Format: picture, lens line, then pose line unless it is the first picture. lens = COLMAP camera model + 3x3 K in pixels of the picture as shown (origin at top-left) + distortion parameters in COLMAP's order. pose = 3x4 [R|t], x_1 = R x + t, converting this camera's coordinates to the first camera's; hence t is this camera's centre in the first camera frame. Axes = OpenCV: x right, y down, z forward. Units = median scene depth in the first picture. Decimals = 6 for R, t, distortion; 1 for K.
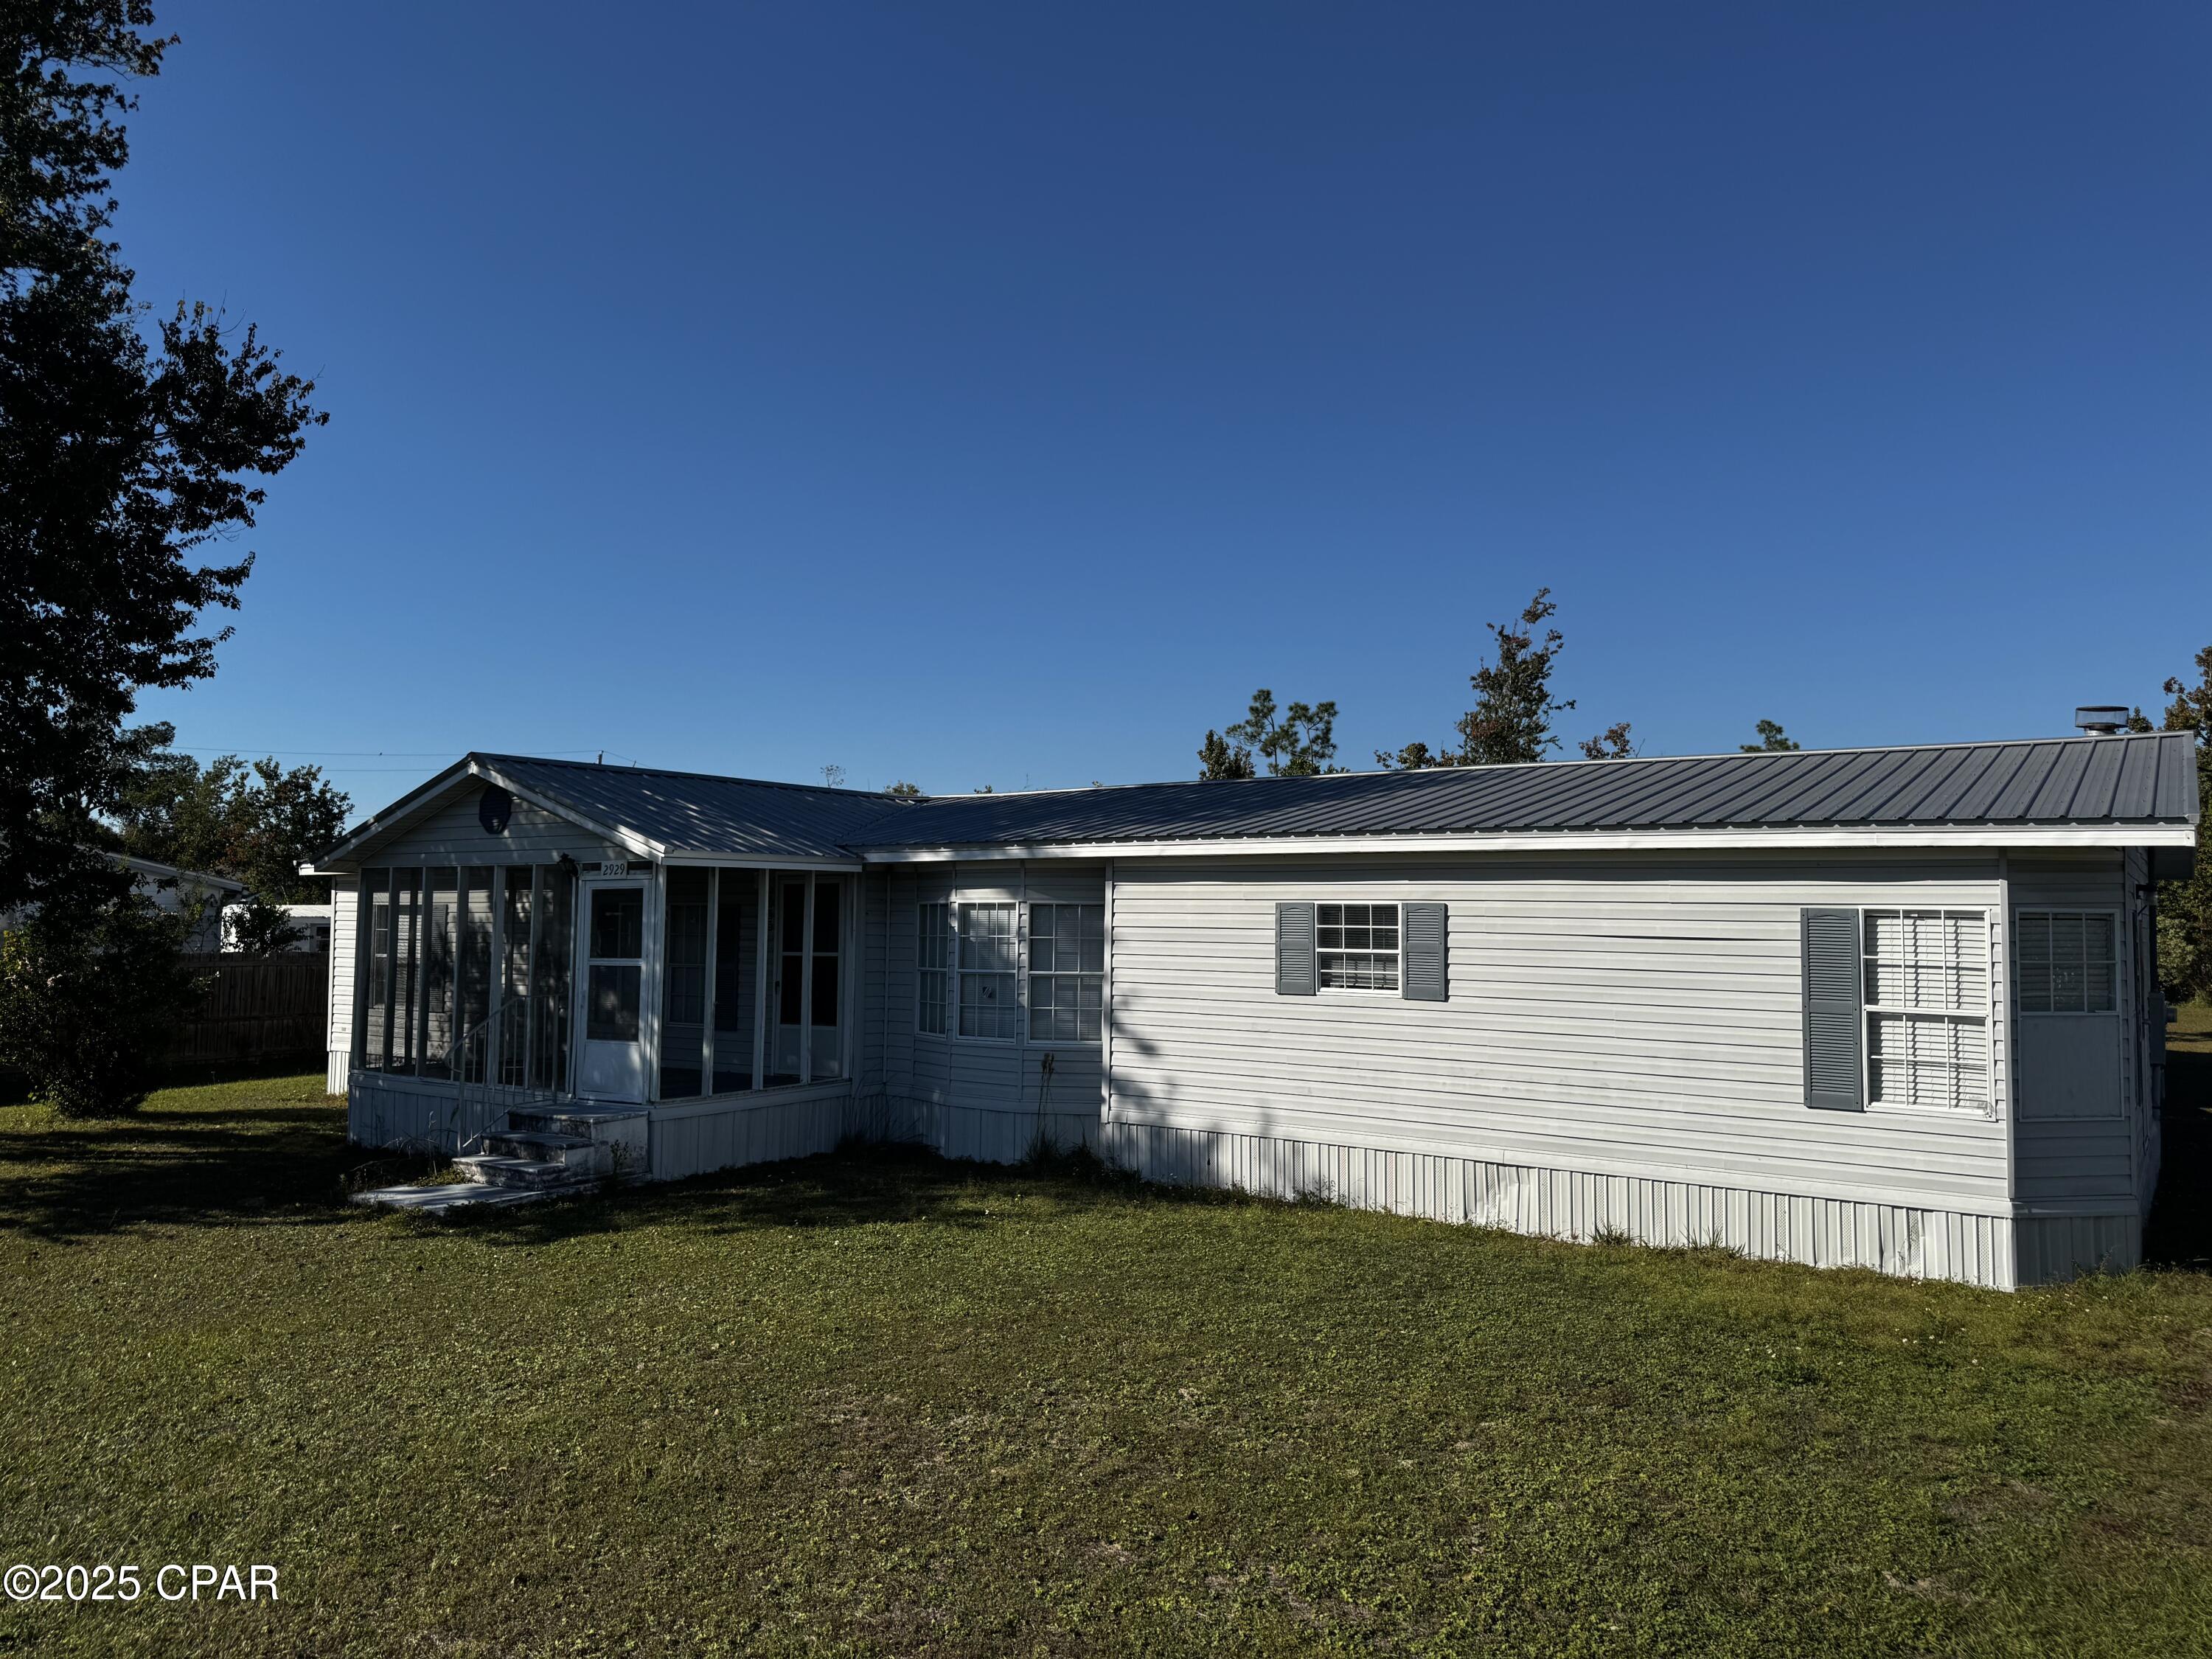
lens RADIAL K [[1581.7, 0, 1109.5], [0, 1581.7, 808.2], [0, 0, 1]] dist [0.032184, -0.049206]
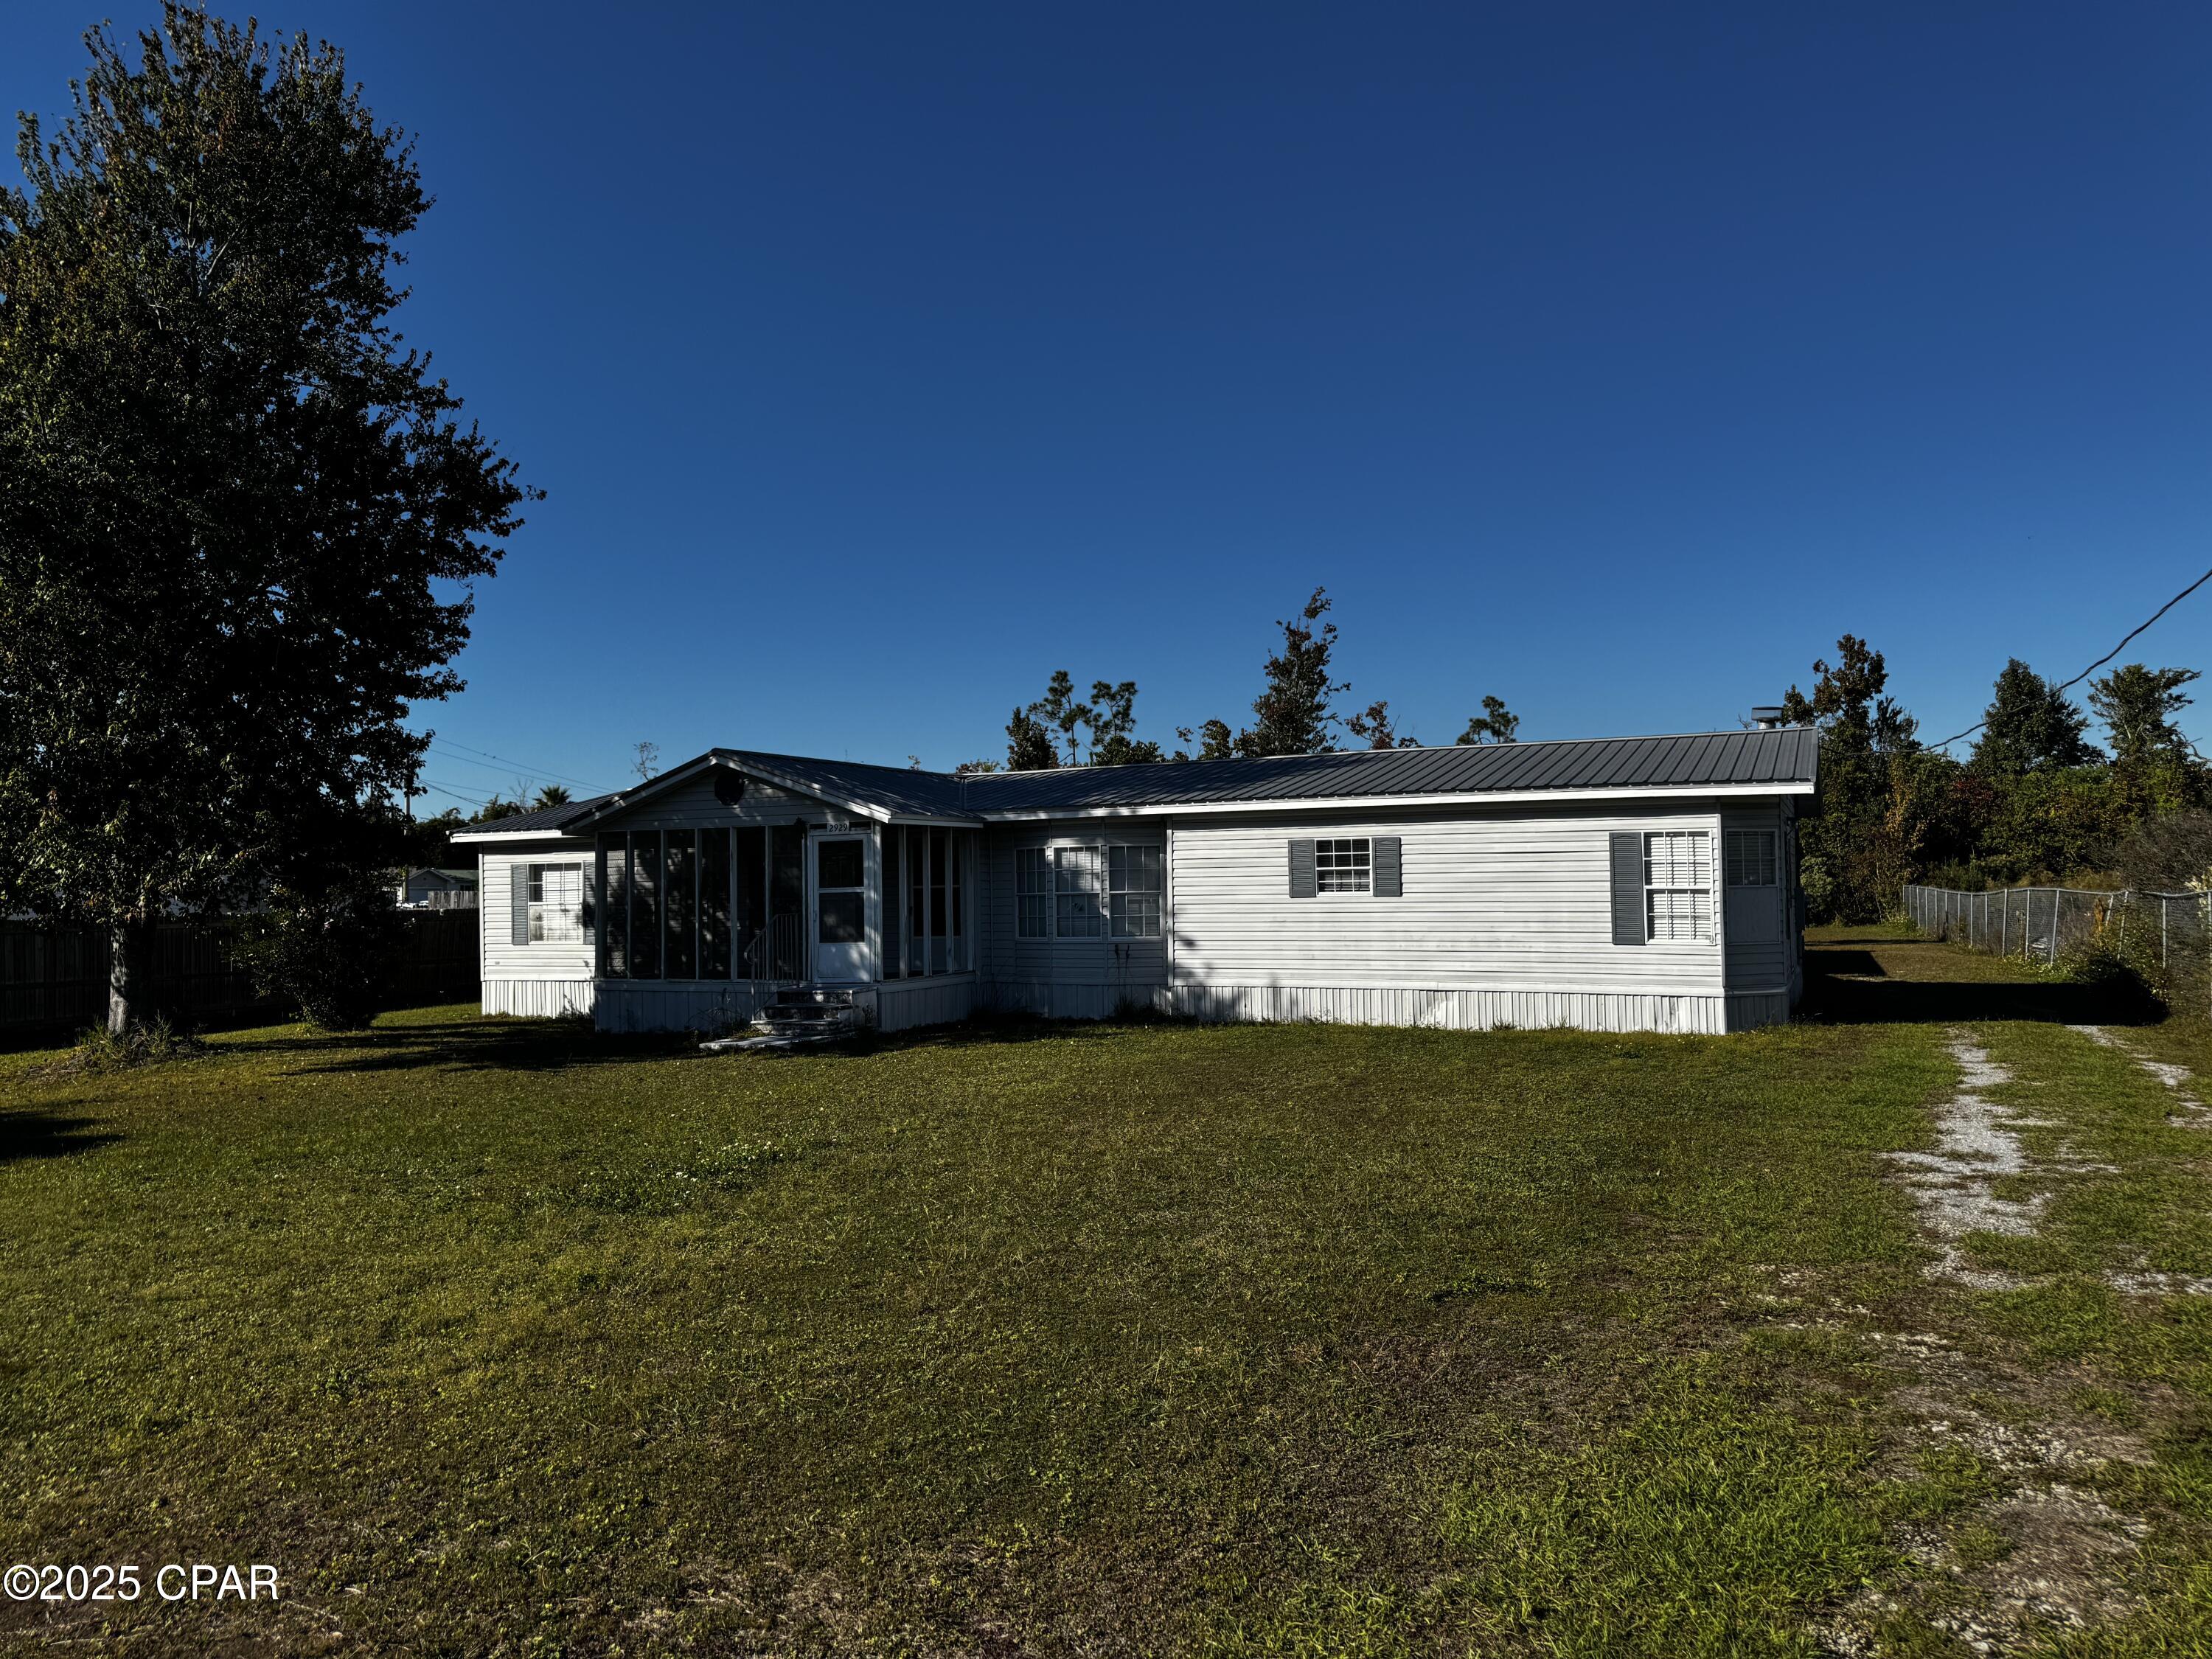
lens RADIAL K [[1581.7, 0, 1093.1], [0, 1581.7, 832.2], [0, 0, 1]] dist [0.032184, -0.049206]
pose [[0.987209, -0.018946, 0.158302, -0.325237], [0.013712, 0.999325, 0.034093, -0.004350], [-0.158841, -0.031487, 0.986802, -0.511533]]
